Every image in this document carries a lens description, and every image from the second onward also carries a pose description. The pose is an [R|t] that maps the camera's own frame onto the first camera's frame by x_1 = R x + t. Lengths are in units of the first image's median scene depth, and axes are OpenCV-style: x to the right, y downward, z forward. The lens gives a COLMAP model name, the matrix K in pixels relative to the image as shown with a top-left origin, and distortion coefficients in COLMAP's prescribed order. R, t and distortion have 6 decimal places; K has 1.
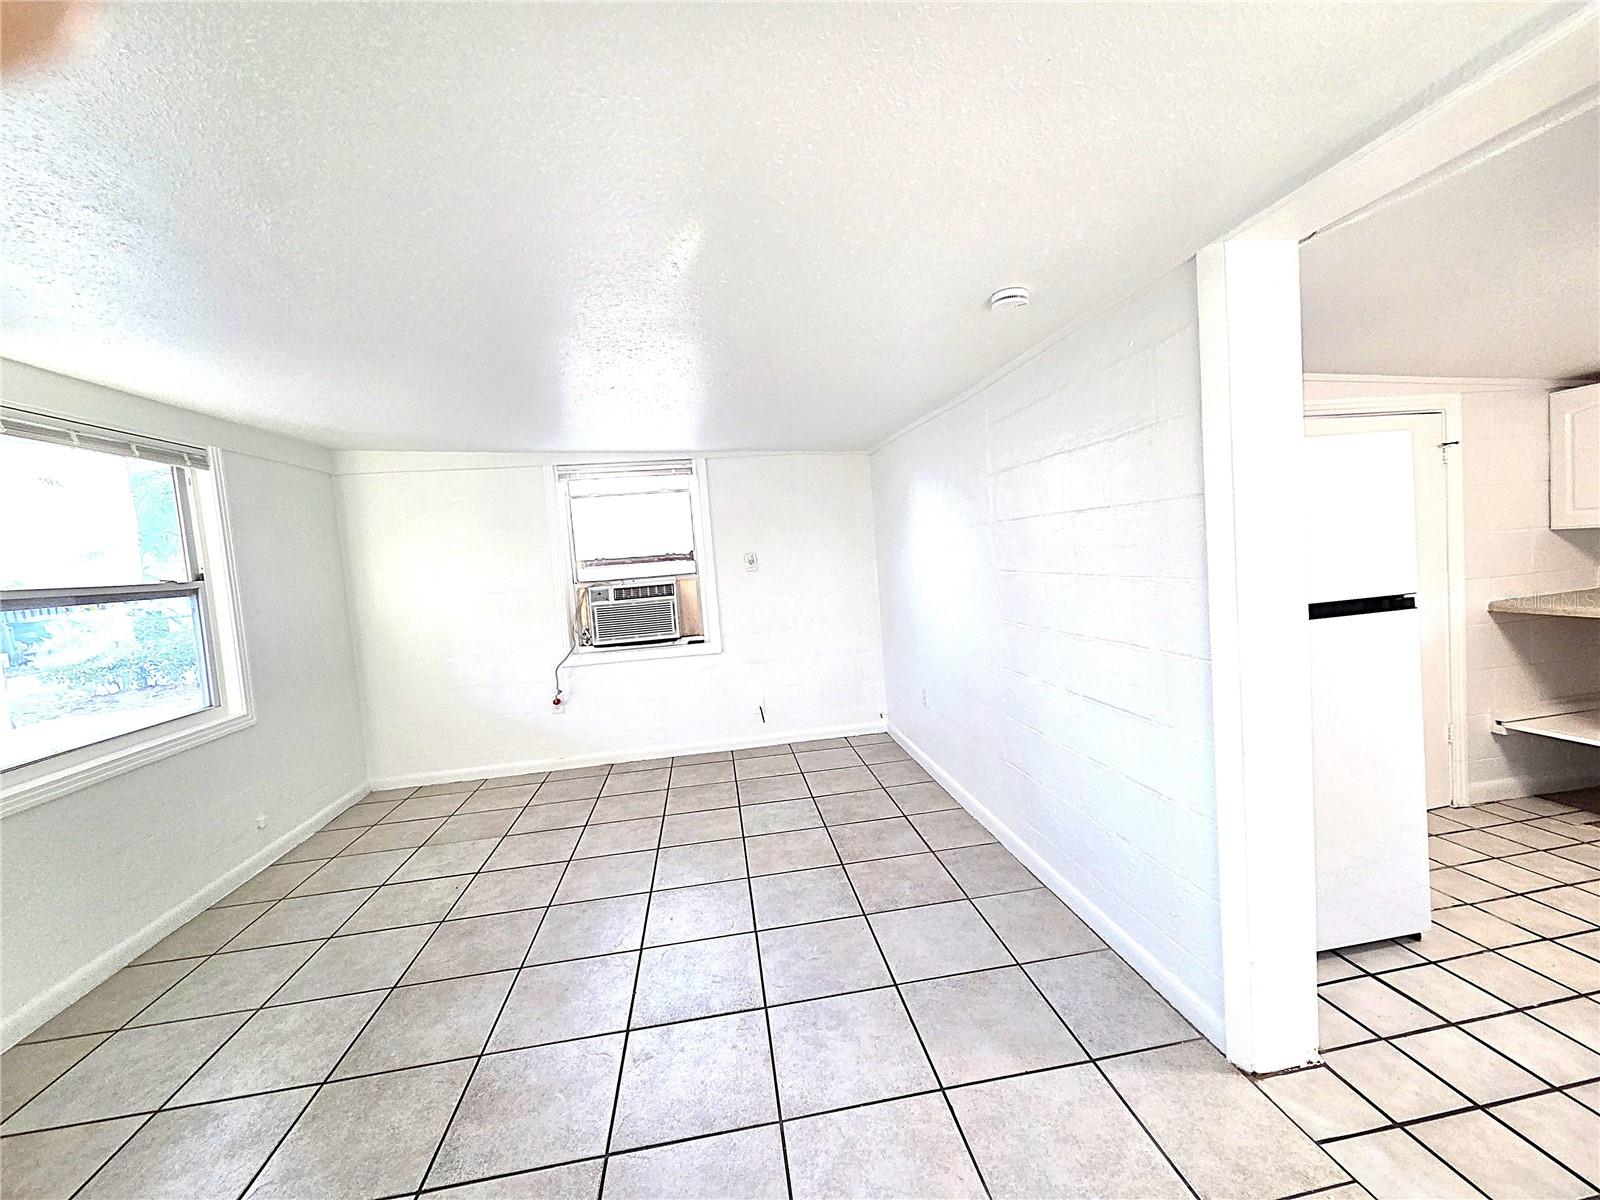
lens RADIAL K [[653.6, 0, 808.7], [0, 653.6, 592.7], [0, 0, 1]] dist [0.002147, 0.000167]
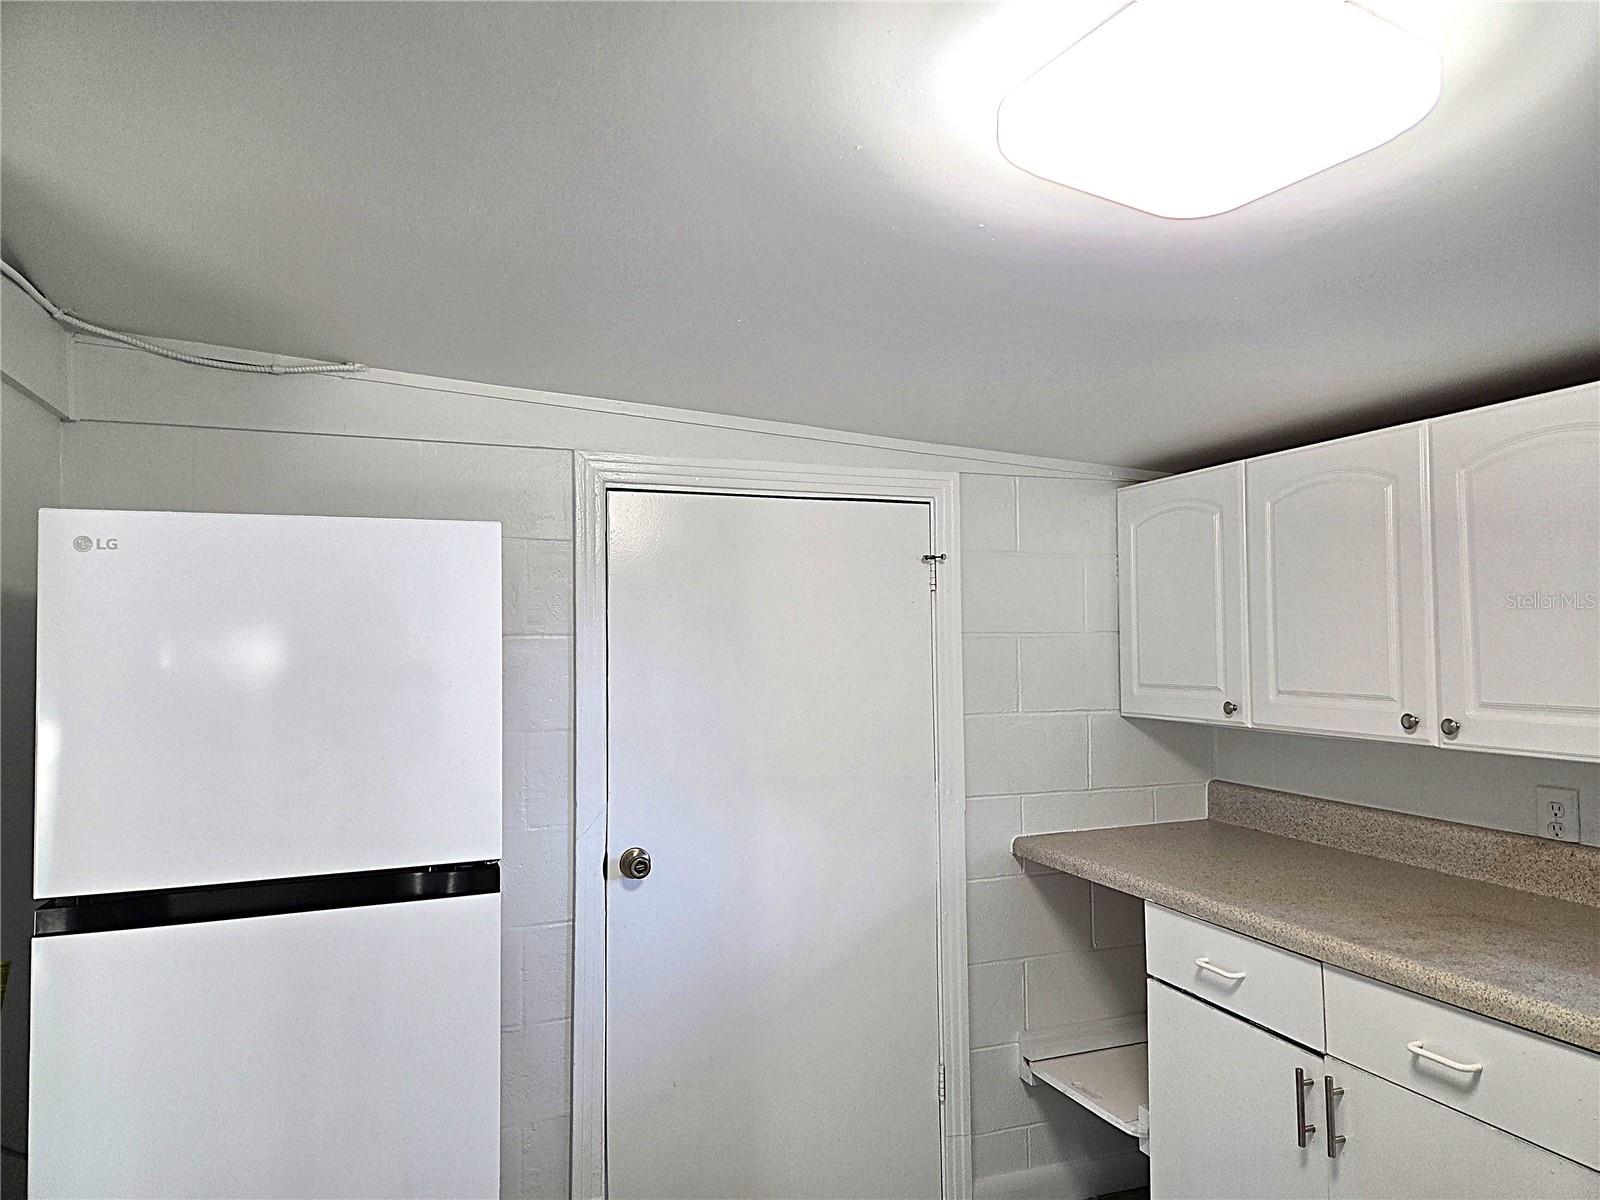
lens RADIAL K [[1059.7, 0, 812.3], [0, 1059.7, 603.1], [0, 0, 1]] dist [0.070350, -0.054369]
pose [[0.975049, 0.077021, 0.208199, 0.665762], [-0.053885, 0.991949, -0.114606, -0.073453], [-0.215350, 0.100528, 0.971349, 0.119084]]
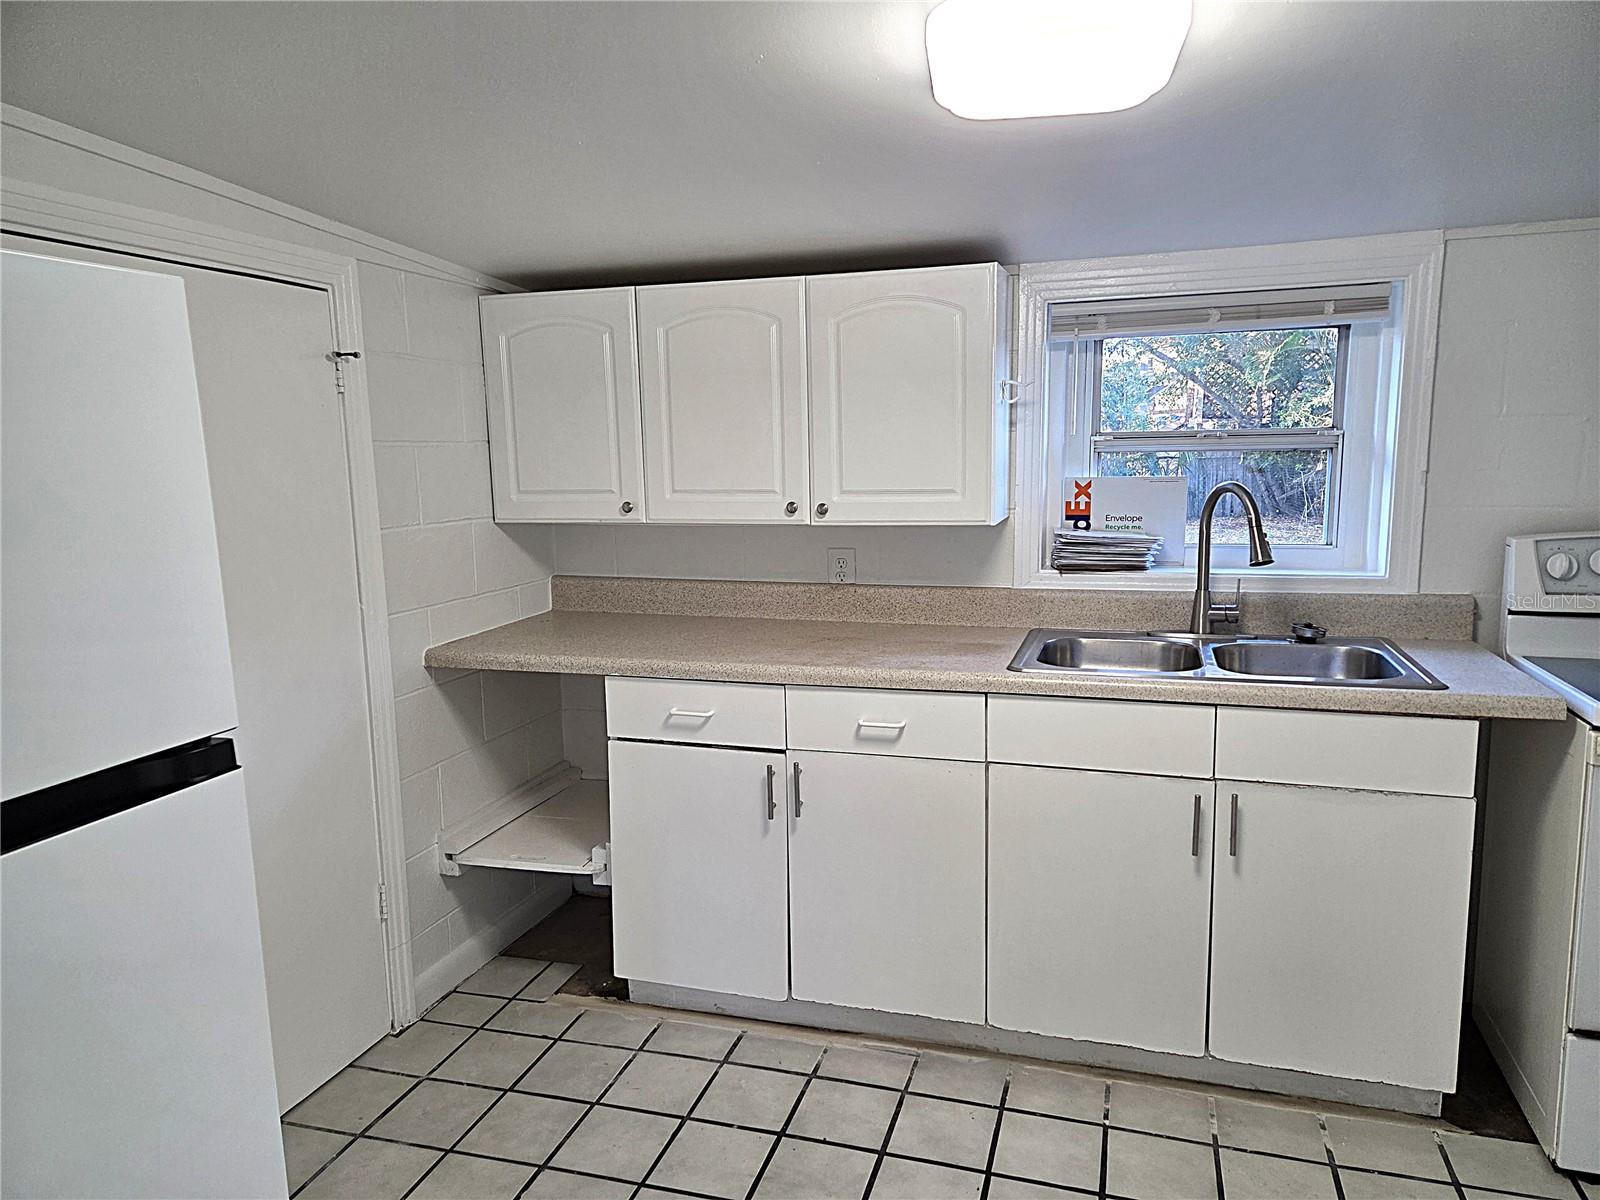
lens RADIAL K [[1059.7, 0, 812.3], [0, 1059.7, 603.1], [0, 0, 1]] dist [0.070350, -0.054369]
pose [[0.430741, -0.061305, 0.900391, 0.358596], [0.039565, 0.998014, 0.049024, -0.059358], [-0.901608, 0.014507, 0.432311, 0.303361]]
